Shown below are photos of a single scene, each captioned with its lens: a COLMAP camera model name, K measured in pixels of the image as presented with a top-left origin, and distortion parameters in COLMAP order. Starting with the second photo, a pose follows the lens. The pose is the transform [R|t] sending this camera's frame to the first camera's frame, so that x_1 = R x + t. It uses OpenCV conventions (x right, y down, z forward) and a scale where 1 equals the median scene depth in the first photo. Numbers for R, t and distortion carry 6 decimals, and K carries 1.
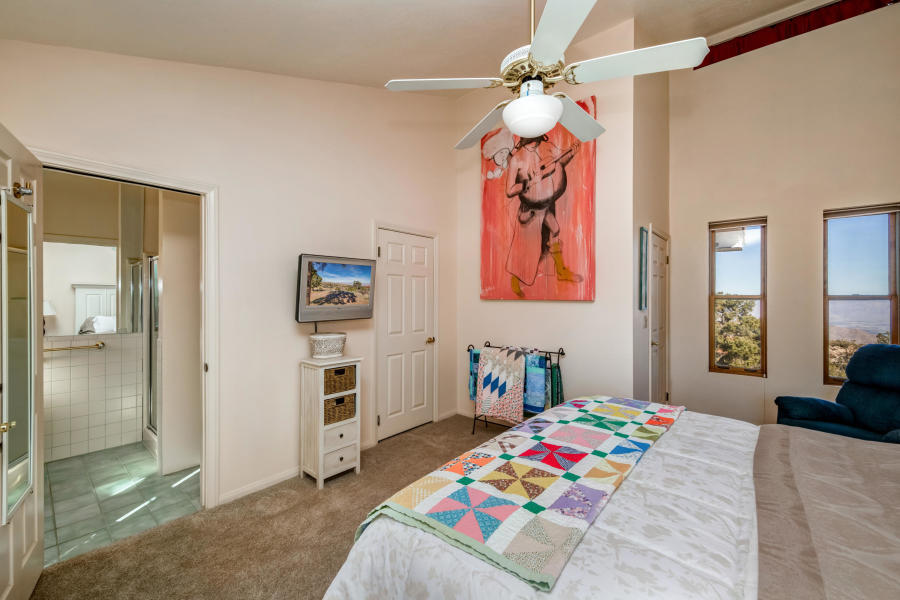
lens RADIAL K [[367.6, 0, 449.4], [0, 367.6, 296.5], [0, 0, 1]] dist [-0.000861, -0.000024]
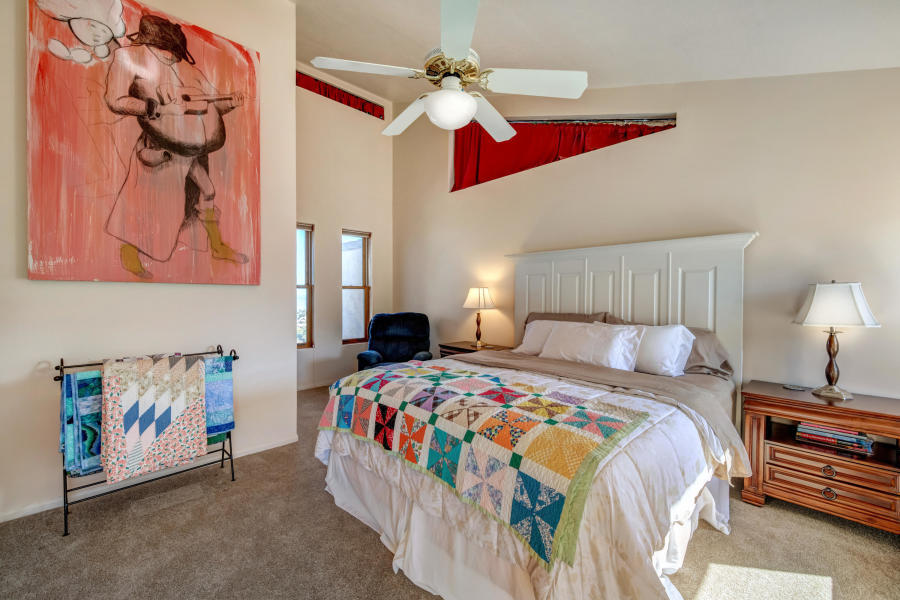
lens RADIAL K [[364.6, 0, 450.0], [0, 364.6, 300.0], [0, 0, 1]] dist [-0.000207, -0.000097]
pose [[0.106073, -0.013474, 0.994267, -0.410301], [-0.003199, 0.999898, 0.013892, 0.030969], [-0.994353, -0.004654, 0.106019, 0.422623]]
